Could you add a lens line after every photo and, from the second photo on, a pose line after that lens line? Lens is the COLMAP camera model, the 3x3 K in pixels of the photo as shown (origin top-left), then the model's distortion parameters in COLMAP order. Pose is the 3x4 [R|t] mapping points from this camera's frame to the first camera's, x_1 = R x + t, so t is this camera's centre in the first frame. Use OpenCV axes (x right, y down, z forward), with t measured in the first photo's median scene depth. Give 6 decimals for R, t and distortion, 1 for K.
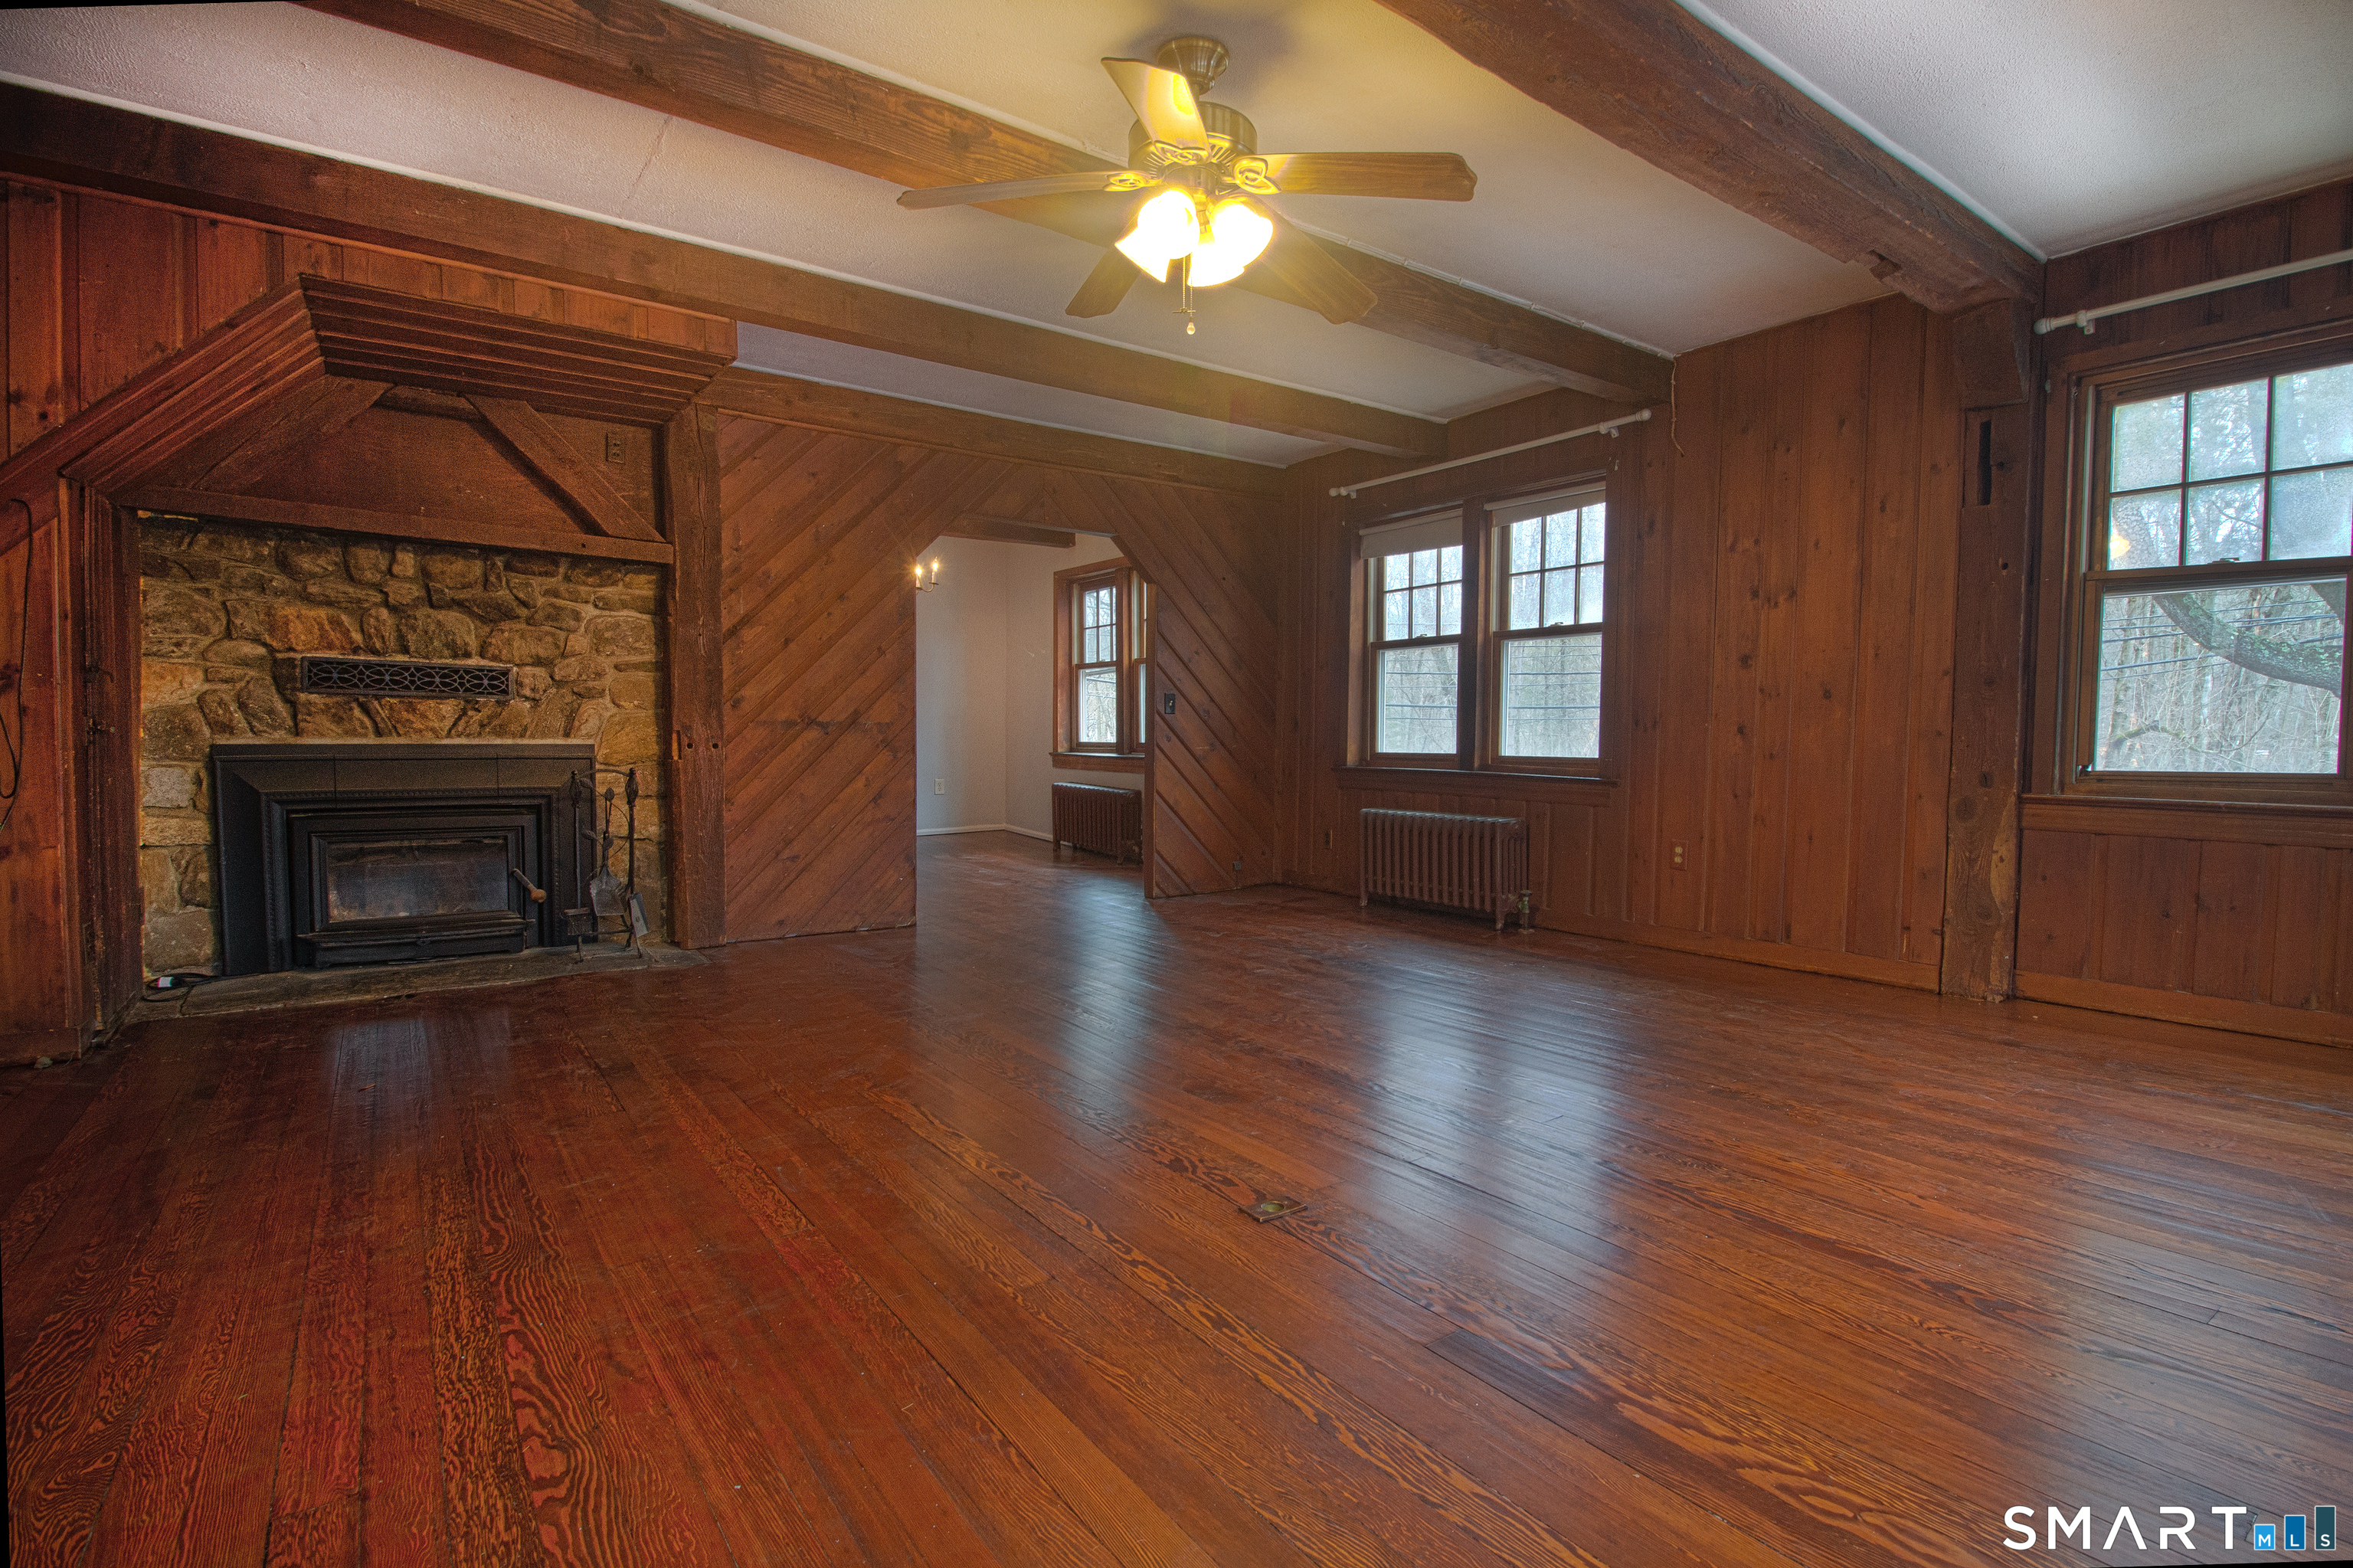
lens RADIAL K [[1129.3, 0, 1225.4], [0, 1129.3, 798.3], [0, 0, 1]] dist [0.002057, -0.014230]
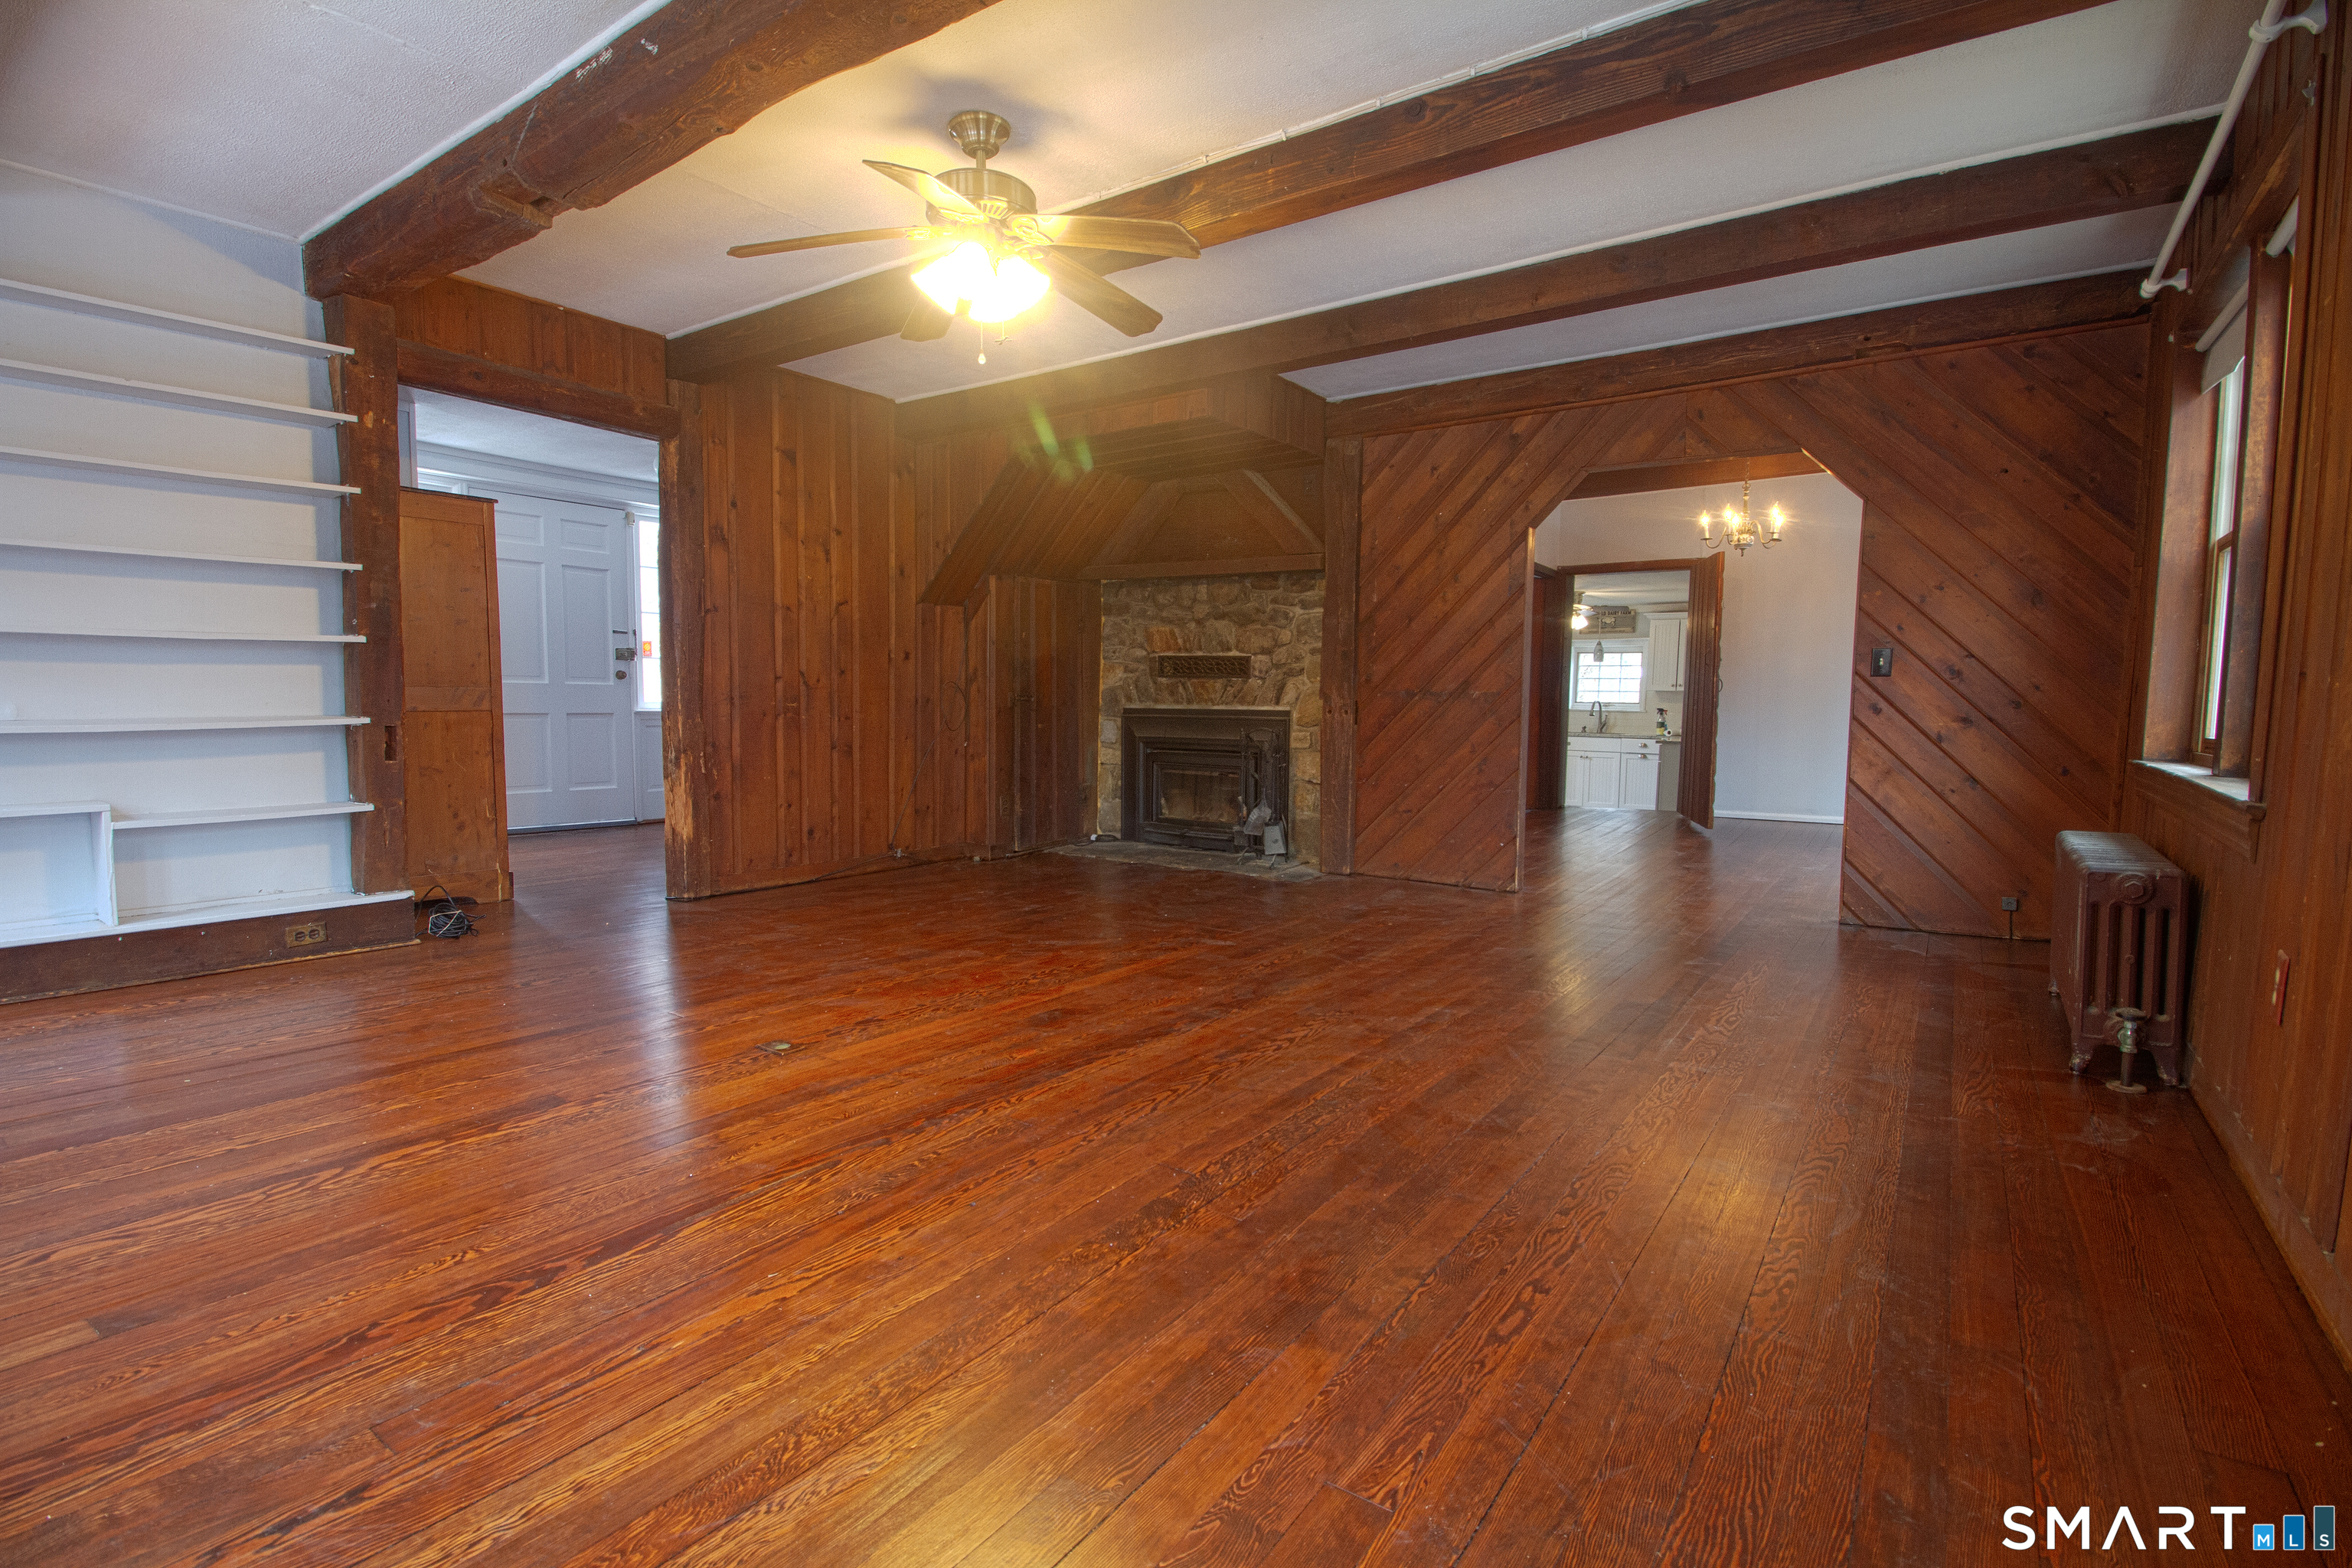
lens RADIAL K [[1096.7, 0, 1190.5], [0, 1096.7, 795.0], [0, 0, 1]] dist [0.002523, -0.013575]
pose [[0.307055, 0.079137, -0.948396, 0.696535], [-0.058201, 0.996233, 0.064285, -0.026009], [0.949910, 0.035458, 0.310505, 0.513593]]
